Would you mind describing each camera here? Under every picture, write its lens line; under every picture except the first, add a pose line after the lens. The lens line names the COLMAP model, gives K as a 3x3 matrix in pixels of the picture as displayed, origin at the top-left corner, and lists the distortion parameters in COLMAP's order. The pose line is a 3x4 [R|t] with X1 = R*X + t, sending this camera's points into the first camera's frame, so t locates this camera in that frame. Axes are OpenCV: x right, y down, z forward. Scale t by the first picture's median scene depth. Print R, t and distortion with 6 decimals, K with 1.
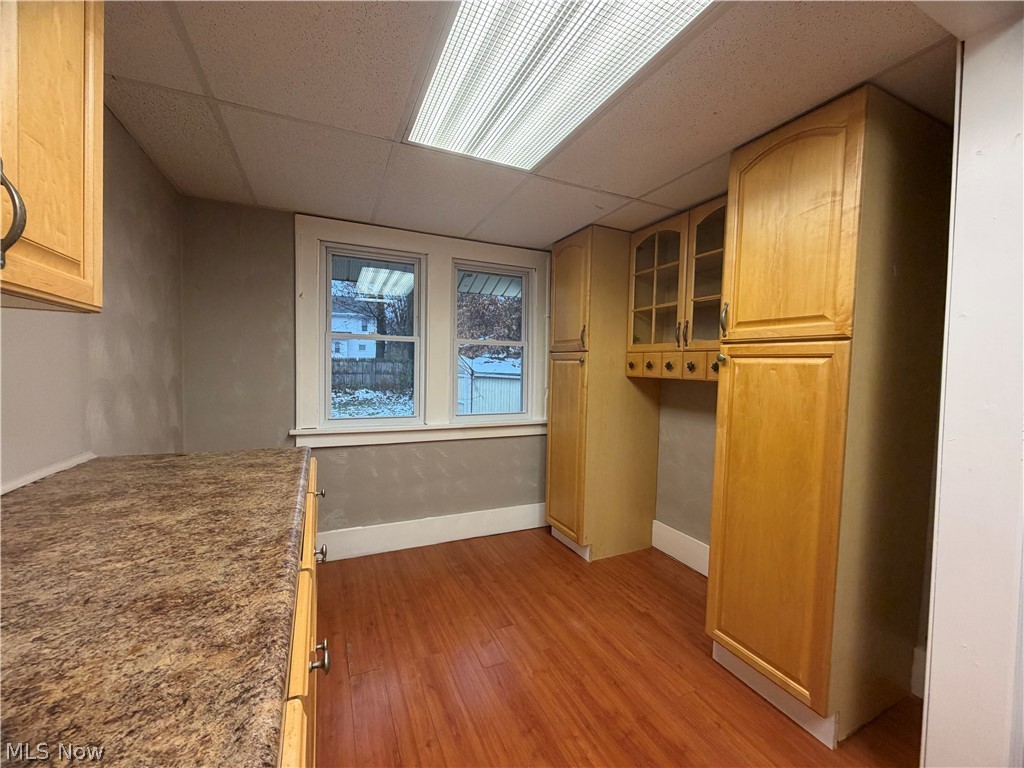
lens RADIAL K [[407.3, 0, 507.5], [0, 407.3, 382.6], [0, 0, 1]] dist [-0.000761, 0.000609]
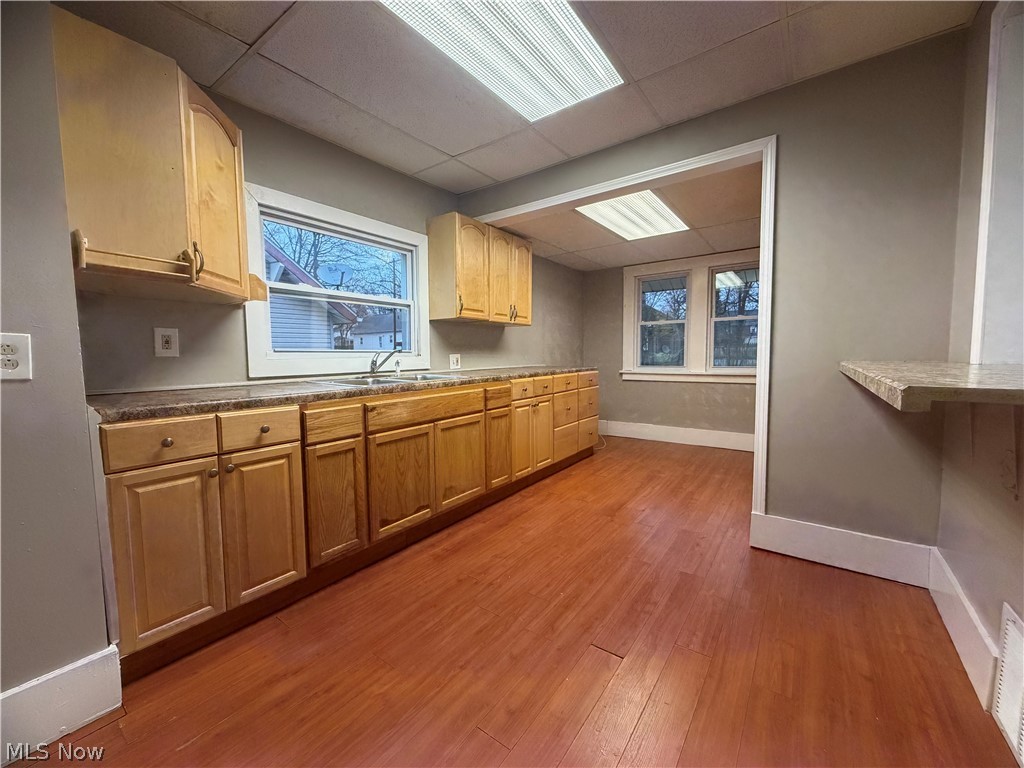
lens RADIAL K [[407.3, 0, 511.4], [0, 407.3, 379.0], [0, 0, 1]] dist [-0.000761, 0.000609]
pose [[0.485133, 0.023743, -0.874118, 1.122183], [-0.009810, 0.999716, 0.021710, 0.128019], [0.874385, -0.001957, 0.485229, -0.560943]]
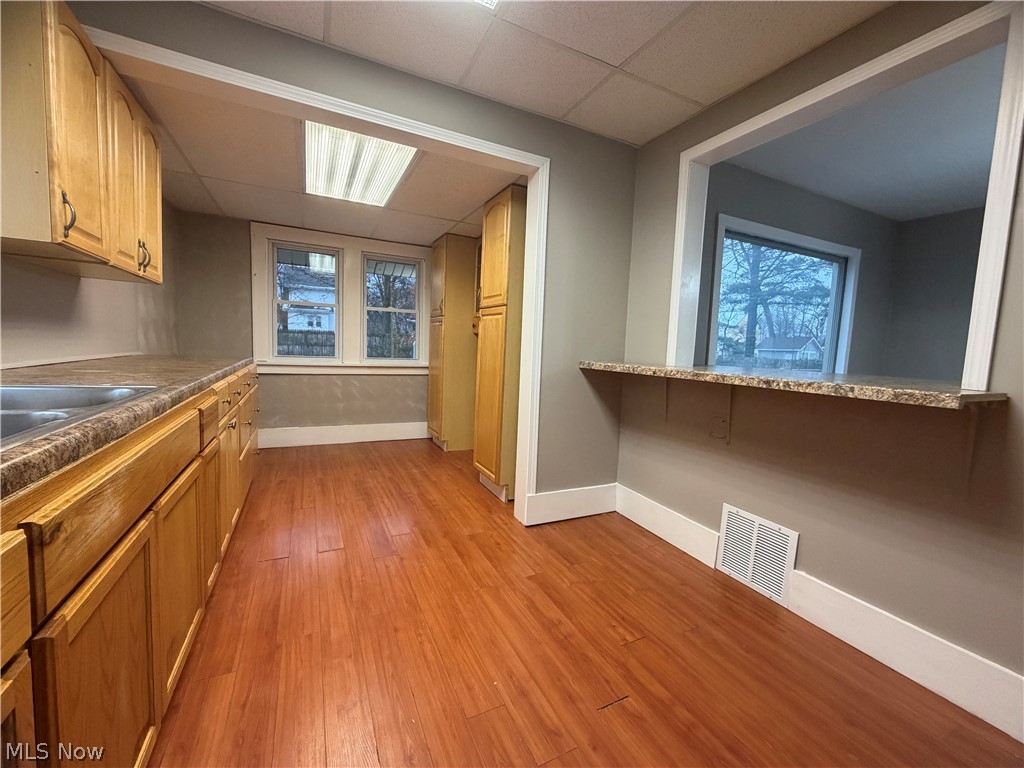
lens RADIAL K [[407.3, 0, 507.6], [0, 407.3, 381.5], [0, 0, 1]] dist [-0.000761, 0.000609]
pose [[0.999346, 0.016810, 0.032008, 0.447467], [-0.018346, 0.998663, 0.048328, 0.106775], [-0.031152, -0.048884, 0.998319, -0.652379]]
